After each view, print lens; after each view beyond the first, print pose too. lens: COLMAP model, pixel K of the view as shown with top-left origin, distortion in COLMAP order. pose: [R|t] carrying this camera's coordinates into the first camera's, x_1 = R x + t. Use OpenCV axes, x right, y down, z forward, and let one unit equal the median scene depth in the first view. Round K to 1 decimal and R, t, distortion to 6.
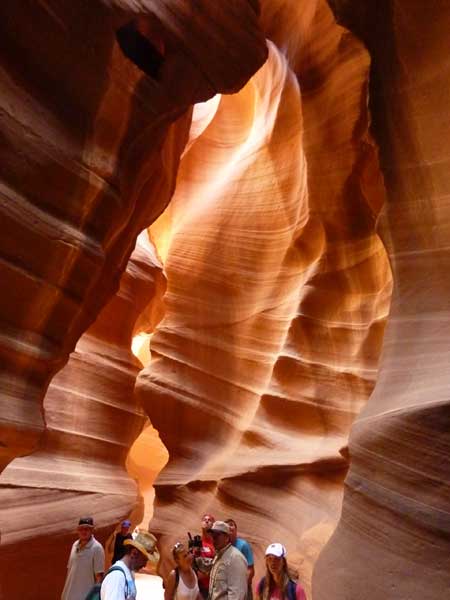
lens RADIAL K [[445.8, 0, 225.3], [0, 445.8, 298.0], [0, 0, 1]] dist [-0.045969, -0.002476]
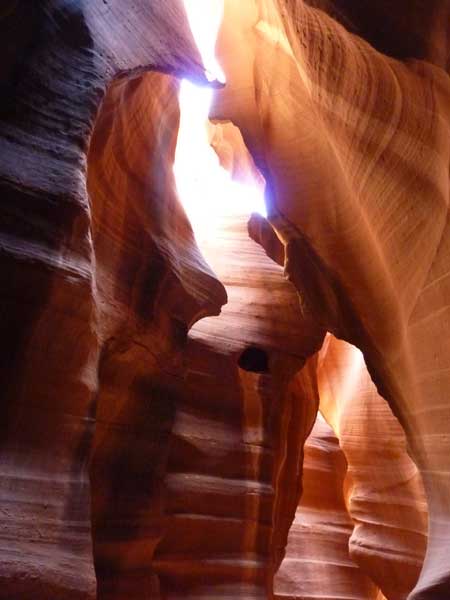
lens RADIAL K [[445.8, 0, 223.6], [0, 445.8, 301.1], [0, 0, 1]] dist [-0.045969, -0.002476]
pose [[0.818999, -0.409149, -0.402292, 0.289781], [0.292744, 0.900942, -0.320320, -0.146979], [0.493500, 0.144573, 0.857646, -0.332197]]
